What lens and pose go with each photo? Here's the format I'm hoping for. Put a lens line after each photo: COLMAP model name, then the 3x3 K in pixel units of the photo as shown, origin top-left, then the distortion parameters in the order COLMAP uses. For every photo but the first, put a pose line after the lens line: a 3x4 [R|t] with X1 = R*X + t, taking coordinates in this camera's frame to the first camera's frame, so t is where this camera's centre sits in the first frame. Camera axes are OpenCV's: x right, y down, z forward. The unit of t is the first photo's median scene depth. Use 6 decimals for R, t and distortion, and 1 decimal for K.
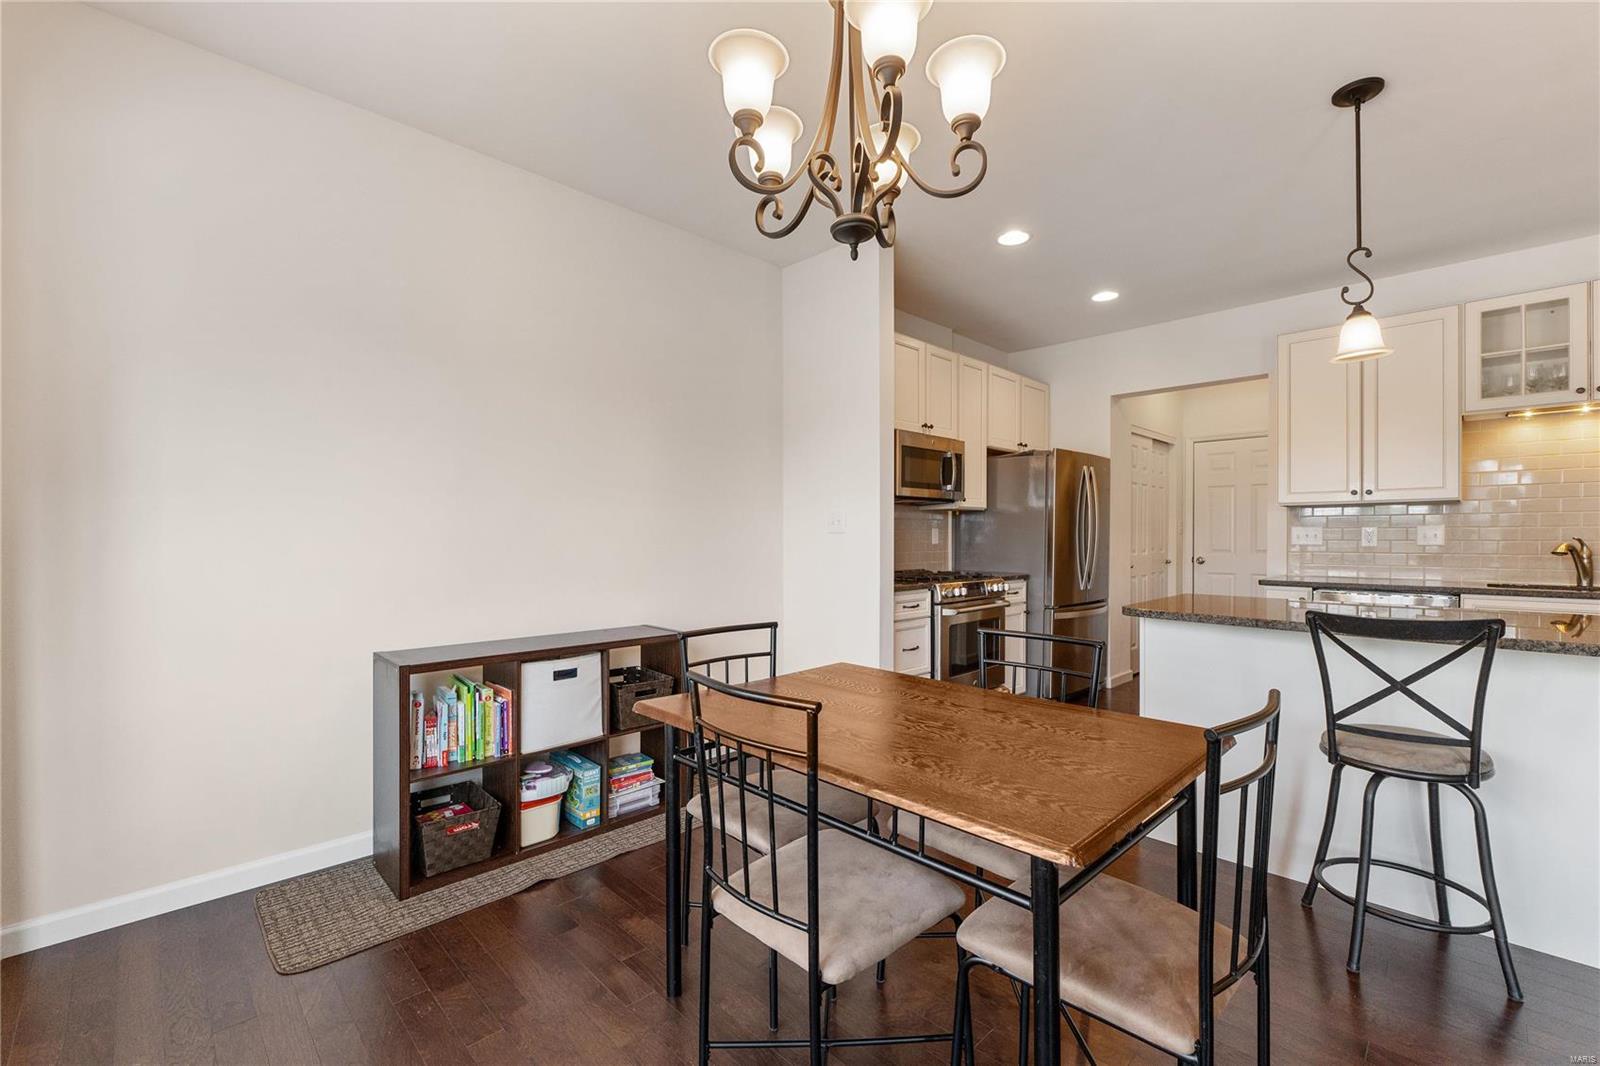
lens RADIAL K [[673.9, 0, 802.0], [0, 673.9, 541.9], [0, 0, 1]] dist [-0.007228, -0.000289]
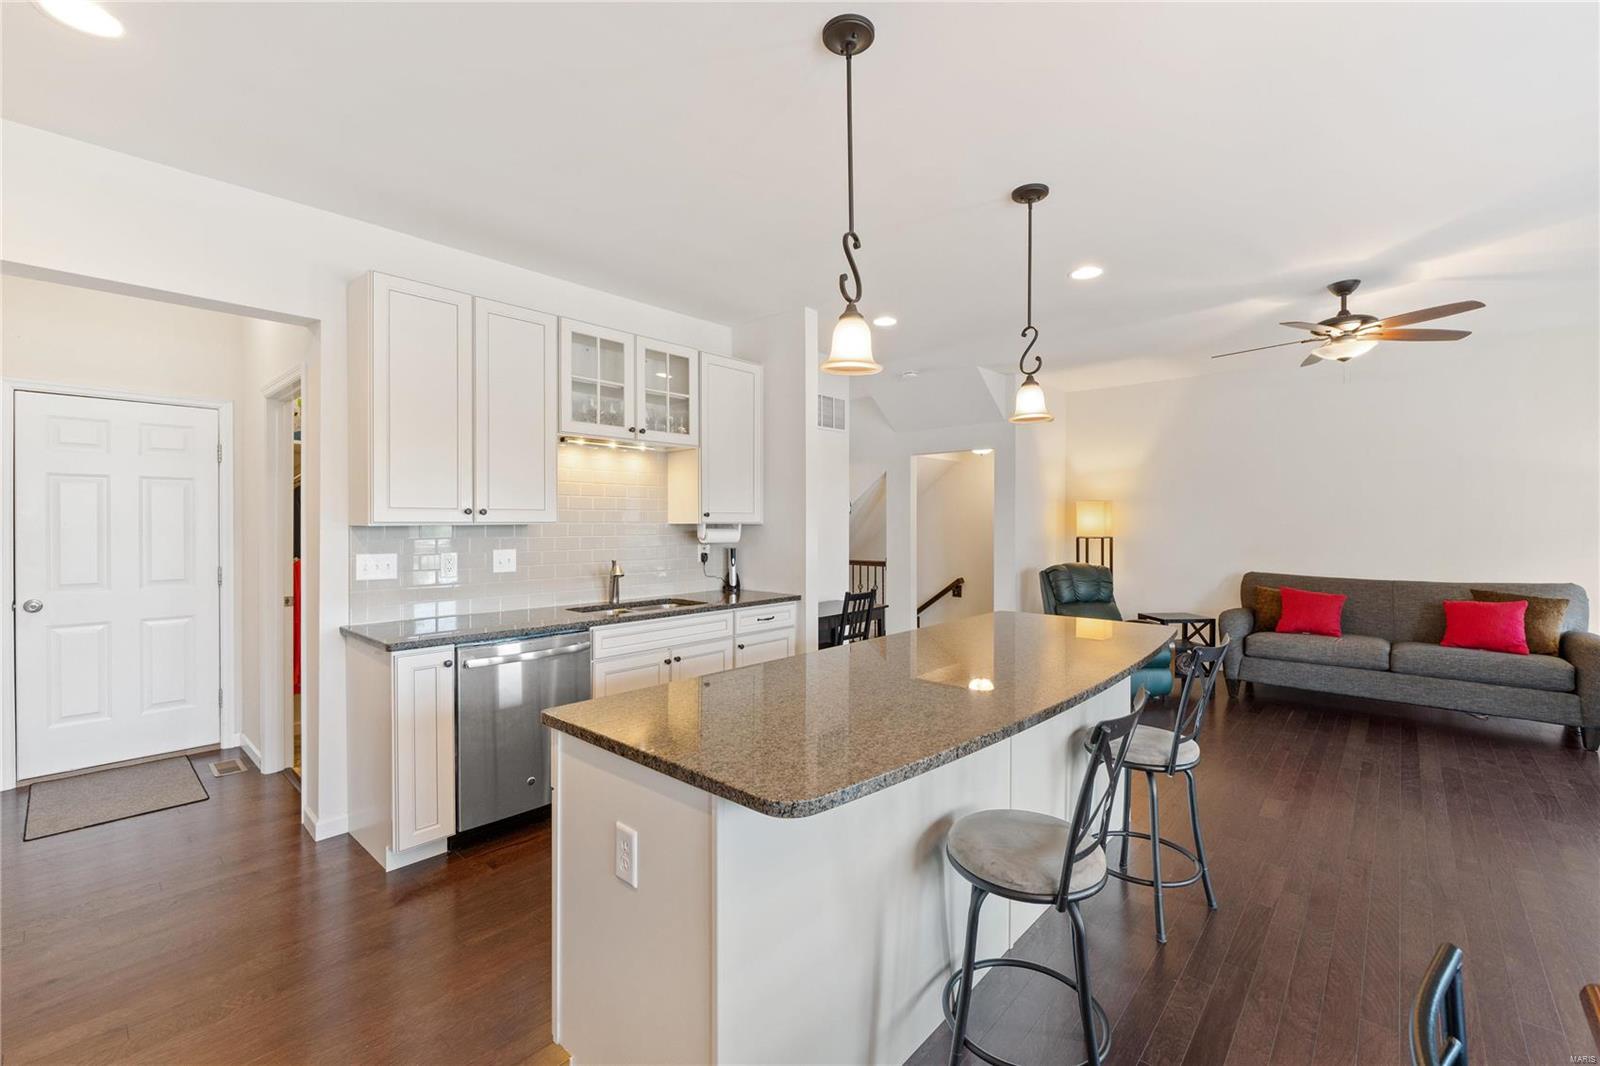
lens RADIAL K [[671.3, 0, 799.7], [0, 671.3, 525.6], [0, 0, 1]] dist [-0.006496, -0.001036]
pose [[-0.060508, -0.001254, 0.998167, 0.035759], [0.008834, 0.999959, 0.001791, -0.084751], [-0.998129, 0.008926, -0.060495, 1.011549]]
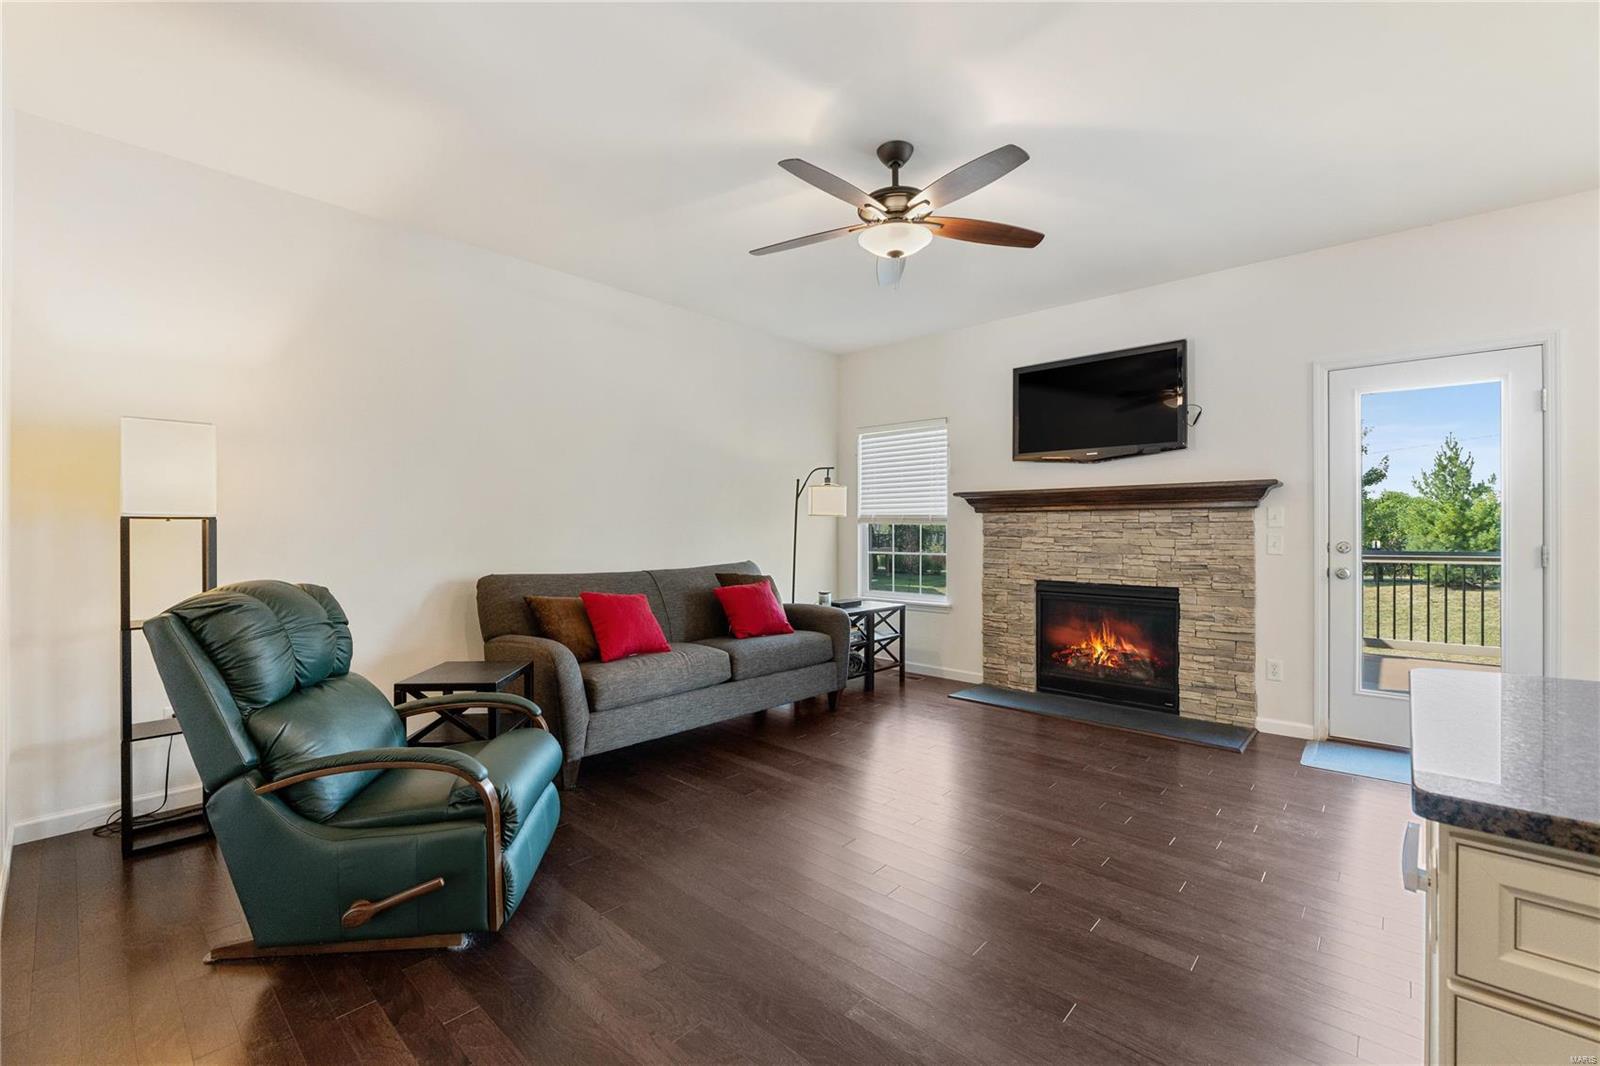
lens RADIAL K [[671.3, 0, 804.7], [0, 671.3, 528.4], [0, 0, 1]] dist [-0.006496, -0.001036]
pose [[-0.998248, 0.003924, -0.059040, 1.662548], [0.003699, 0.999985, 0.003921, -0.008099], [0.059055, 0.003696, -0.998248, 0.768240]]
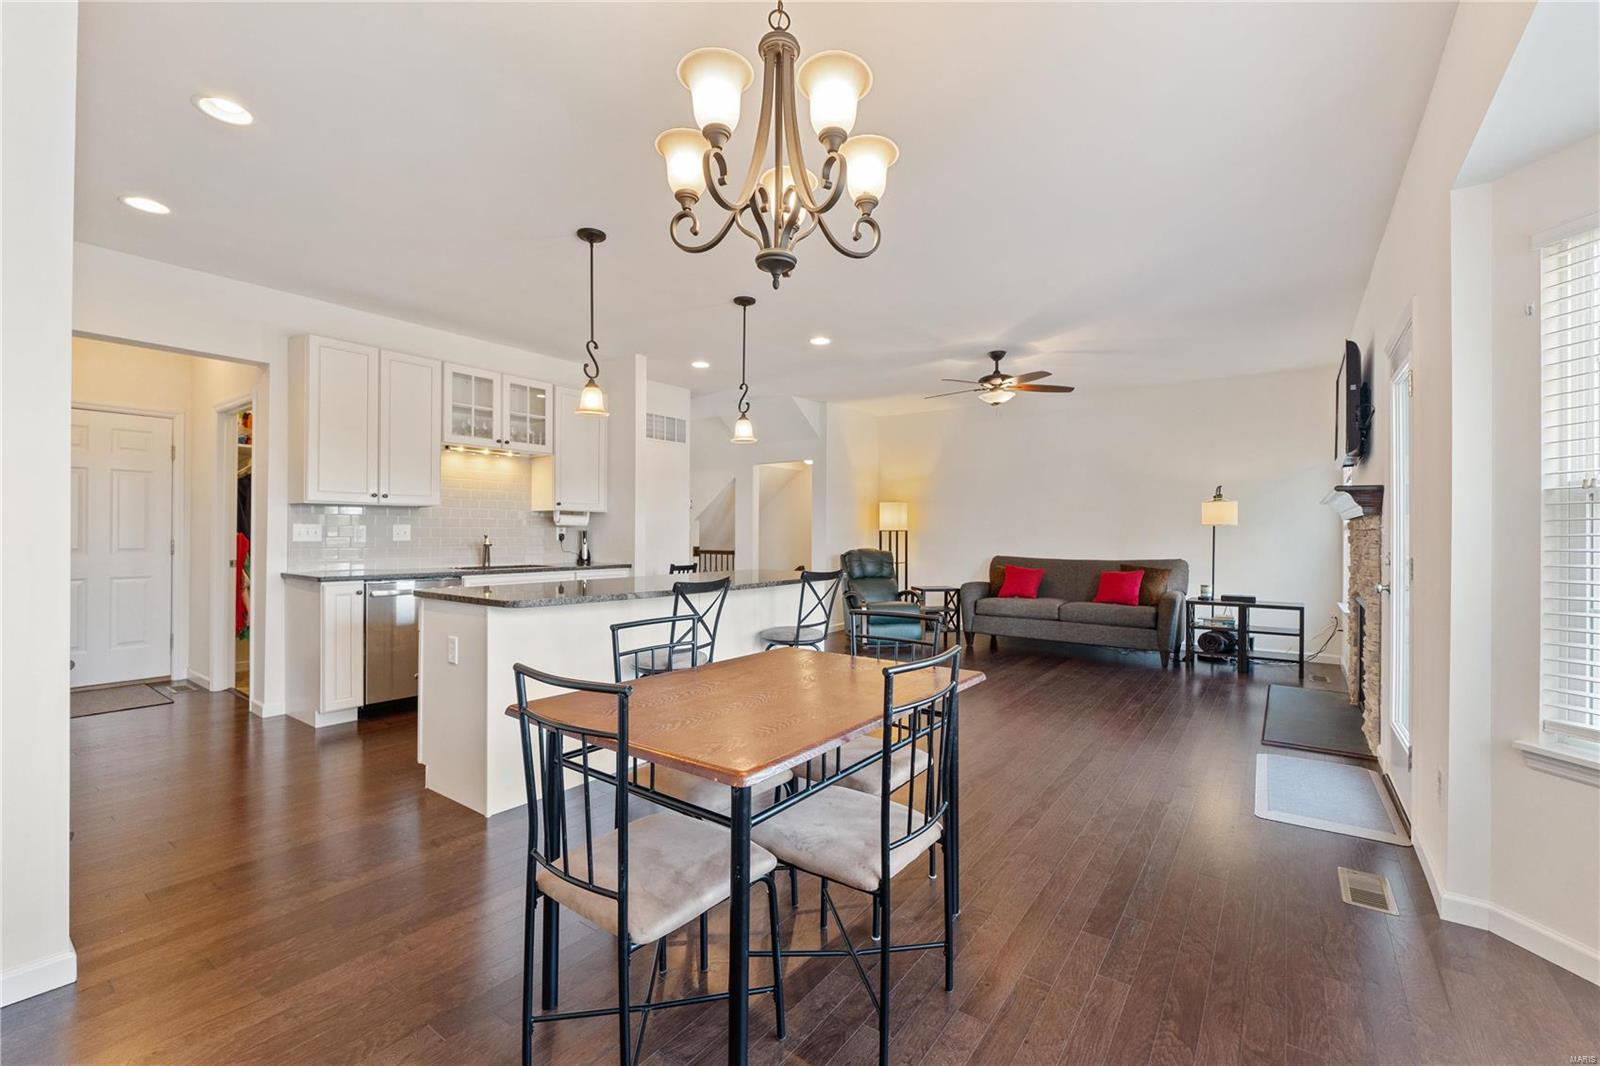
lens RADIAL K [[671.3, 0, 798.9], [0, 671.3, 533.9], [0, 0, 1]] dist [-0.006496, -0.001036]
pose [[-0.163184, 0.000906, 0.986595, -0.643572], [0.002465, 0.999997, -0.000511, -0.008436], [-0.986593, 0.002349, -0.163186, 0.720213]]
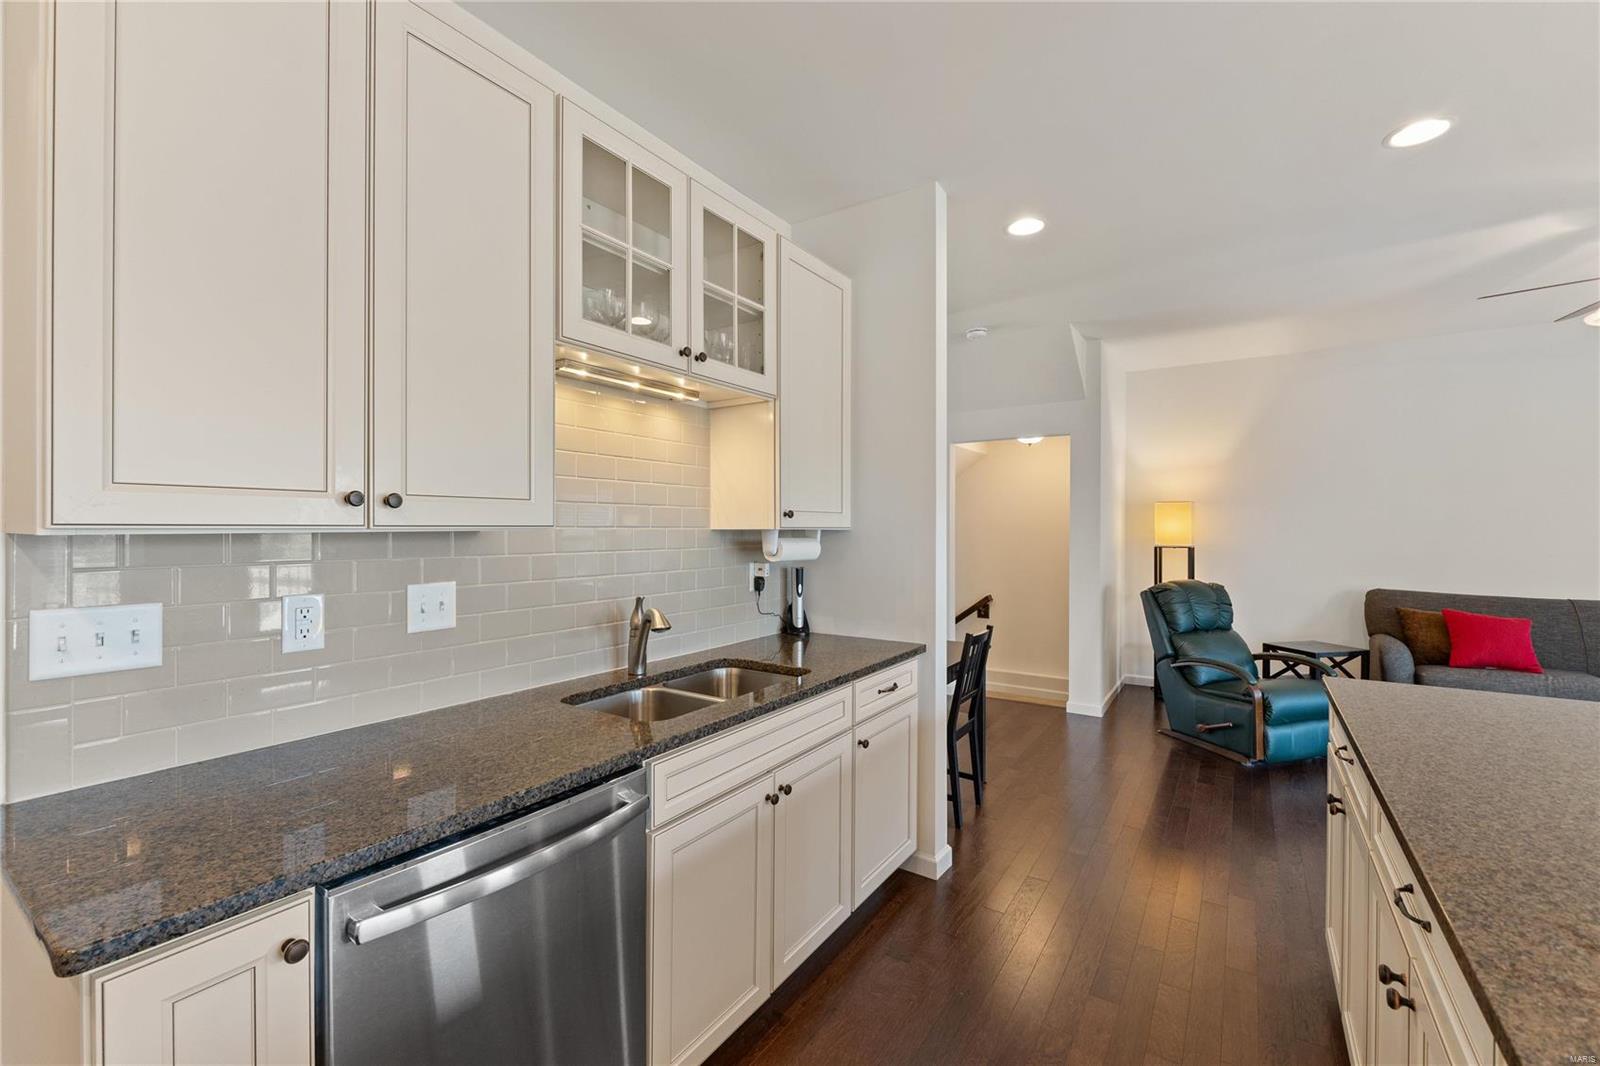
lens RADIAL K [[671.3, 0, 799.8], [0, 671.3, 526.0], [0, 0, 1]] dist [-0.006496, -0.001036]
pose [[-0.205656, 0.006231, 0.978604, 0.722443], [0.007801, 0.999958, -0.004728, -0.088463], [-0.978593, 0.006662, -0.205696, 1.312632]]
